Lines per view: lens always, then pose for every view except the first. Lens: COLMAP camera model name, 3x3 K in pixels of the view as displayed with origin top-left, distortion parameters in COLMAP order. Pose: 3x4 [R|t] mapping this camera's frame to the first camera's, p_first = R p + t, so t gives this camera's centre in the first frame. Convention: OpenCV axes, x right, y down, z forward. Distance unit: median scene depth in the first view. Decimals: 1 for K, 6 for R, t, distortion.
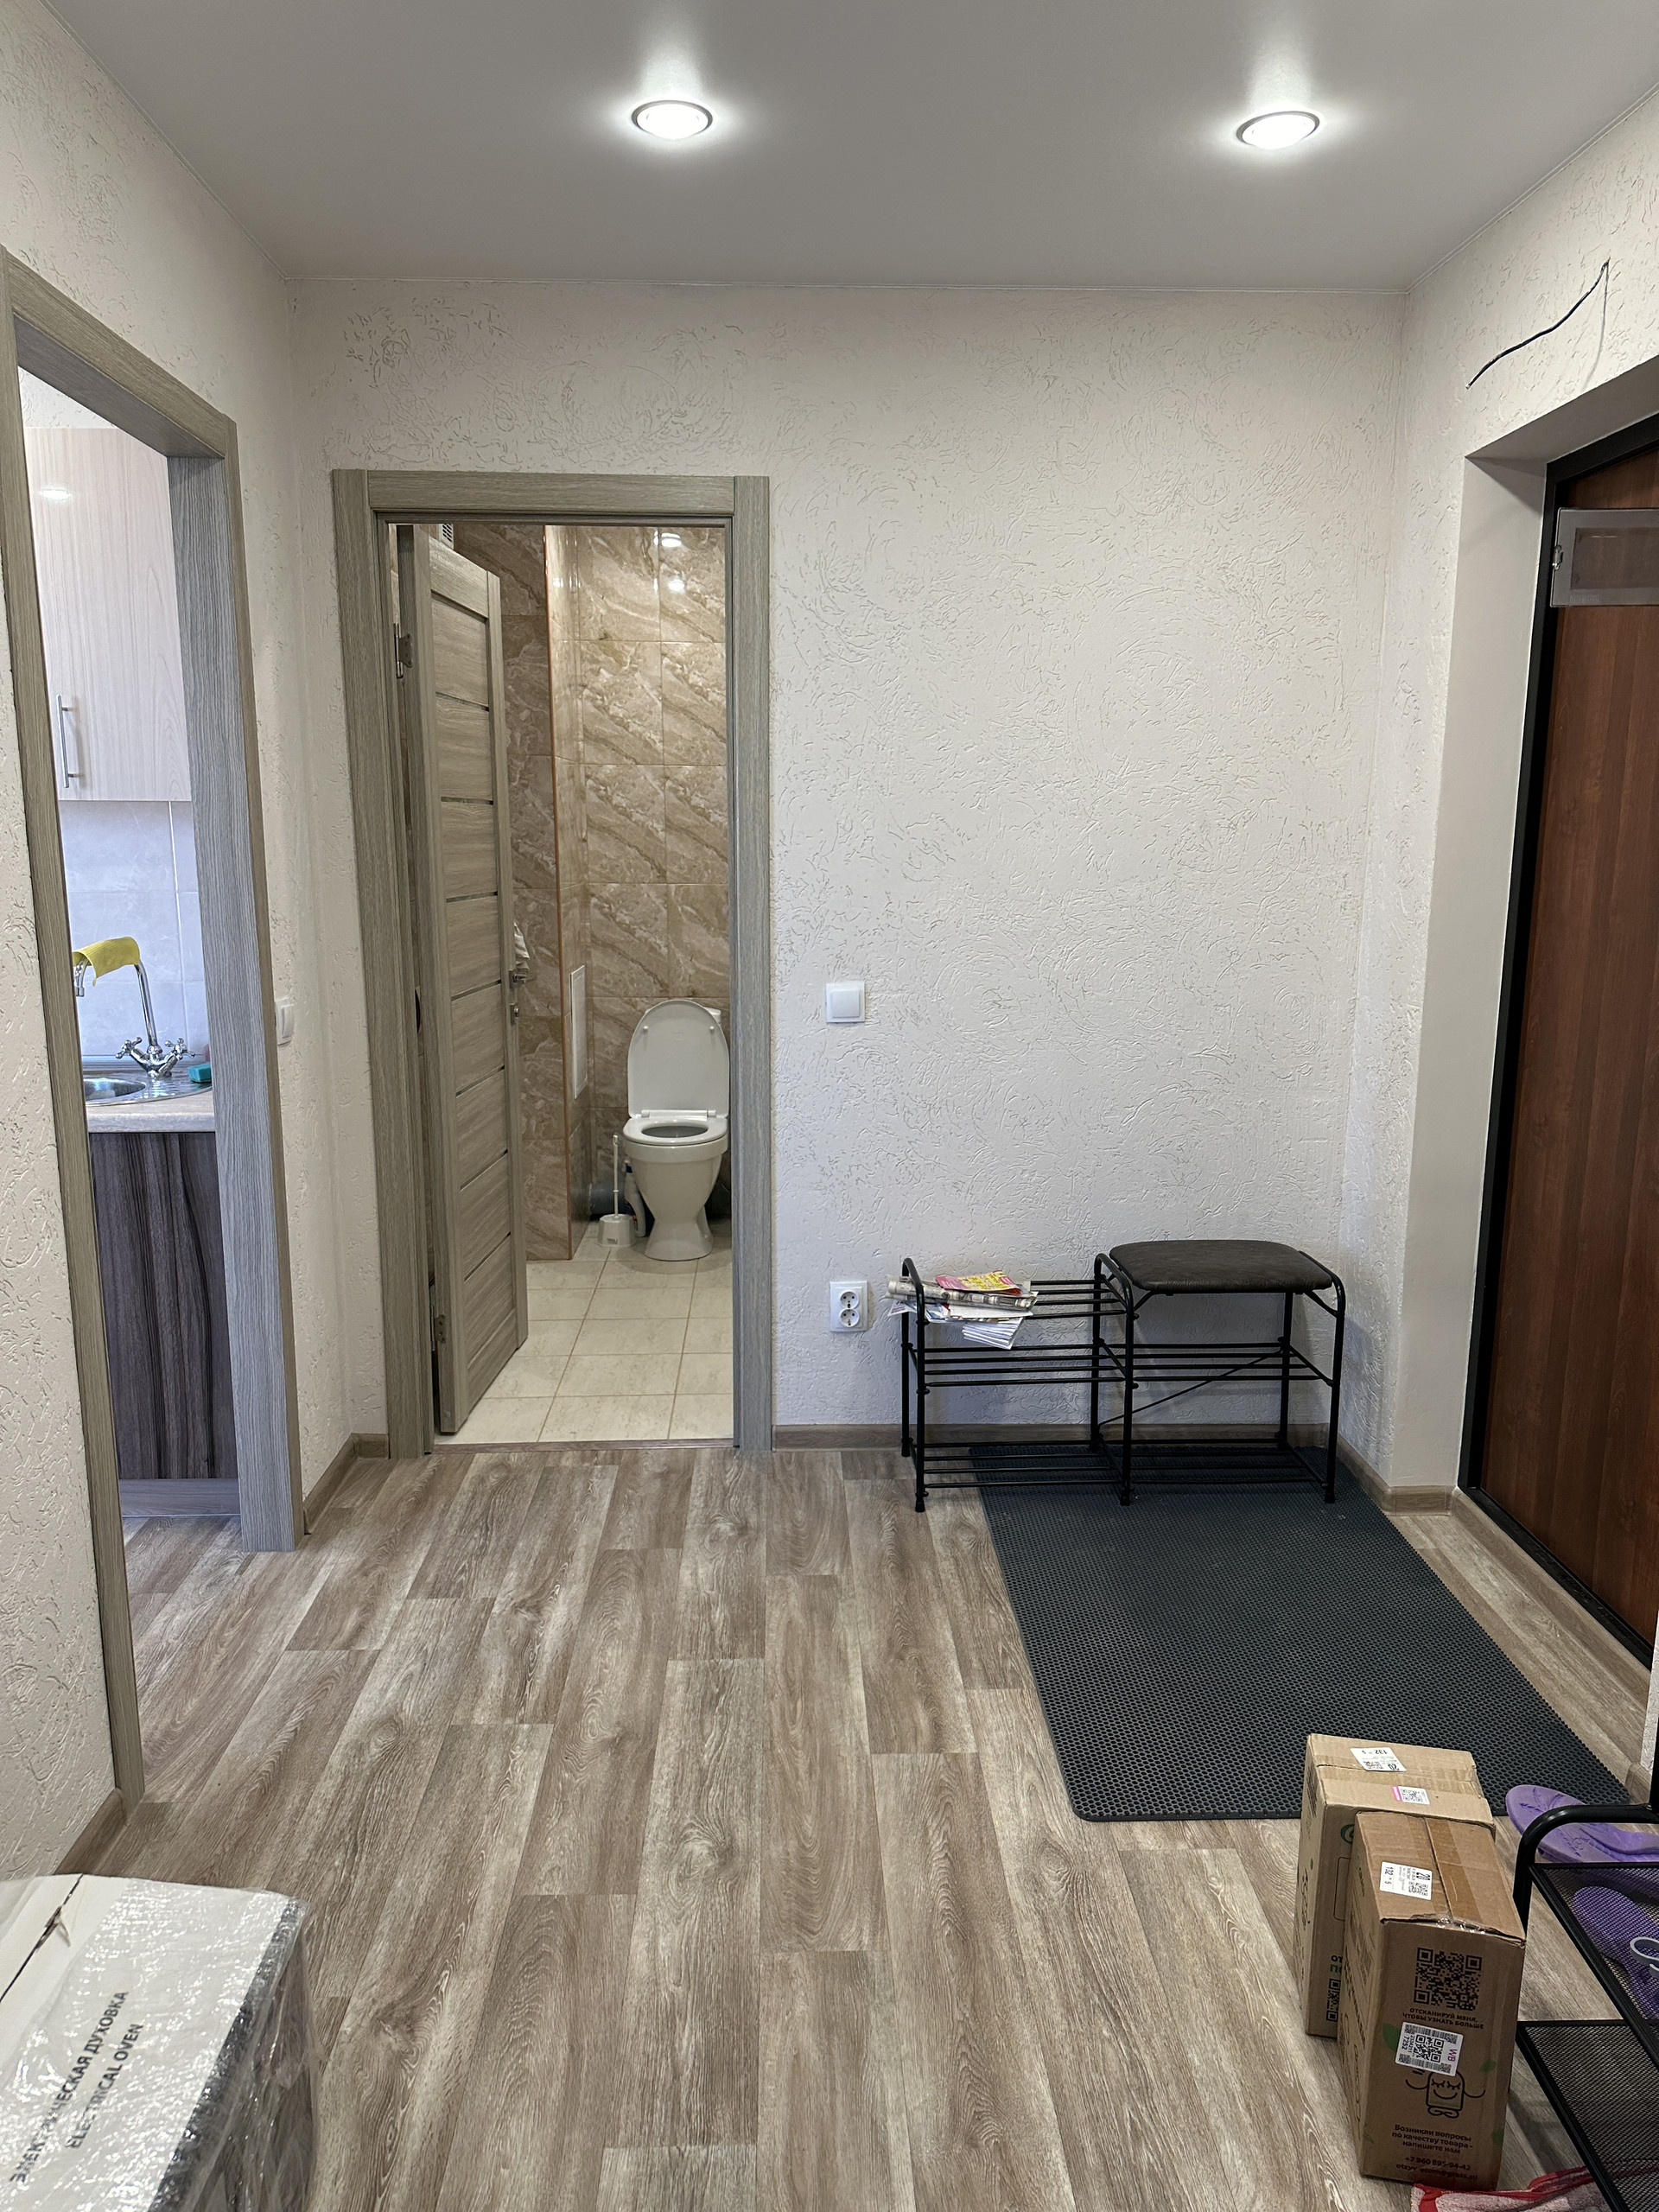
lens RADIAL K [[1544.6, 0, 823.4], [0, 1544.6, 1102.3], [0, 0, 1]] dist [0.013246, -0.020074]
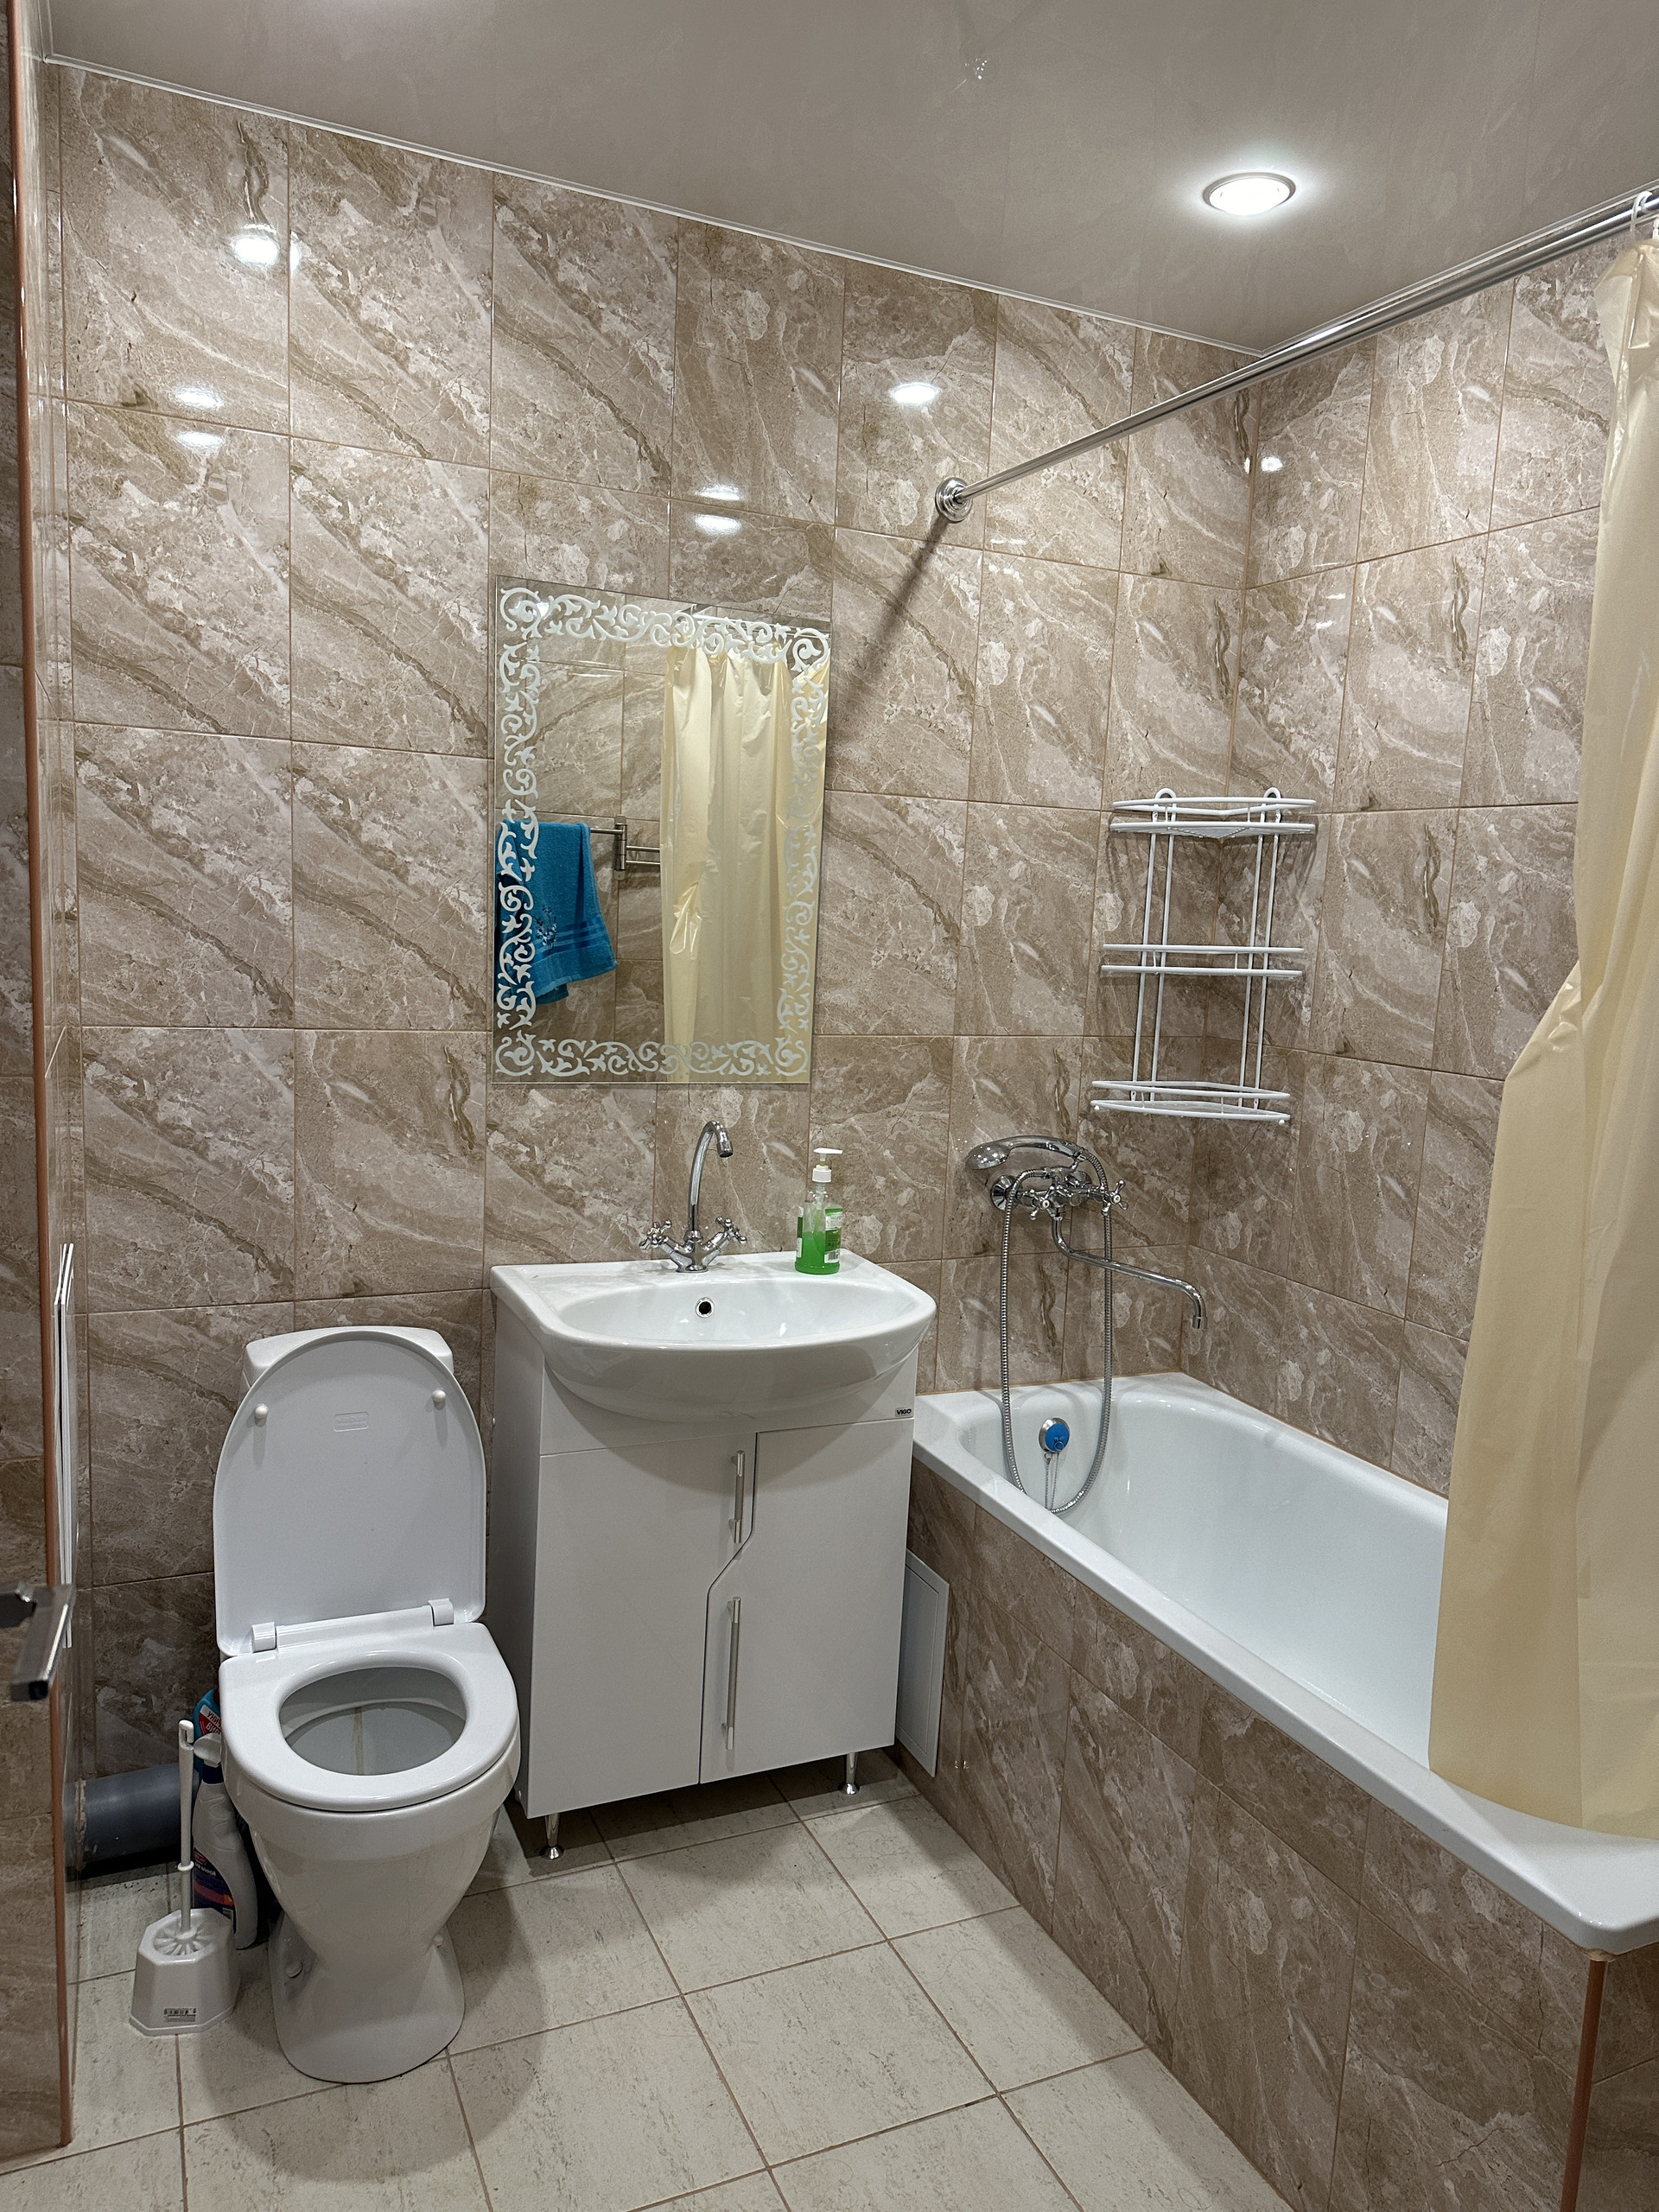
lens RADIAL K [[1544.6, 0, 840.1], [0, 1544.6, 1075.2], [0, 0, 1]] dist [0.013246, -0.020074]
pose [[0.919087, -0.007296, 0.393986, -0.131191], [0.028256, 0.998475, -0.047423, -0.106702], [-0.393040, 0.054718, 0.917892, 0.573350]]
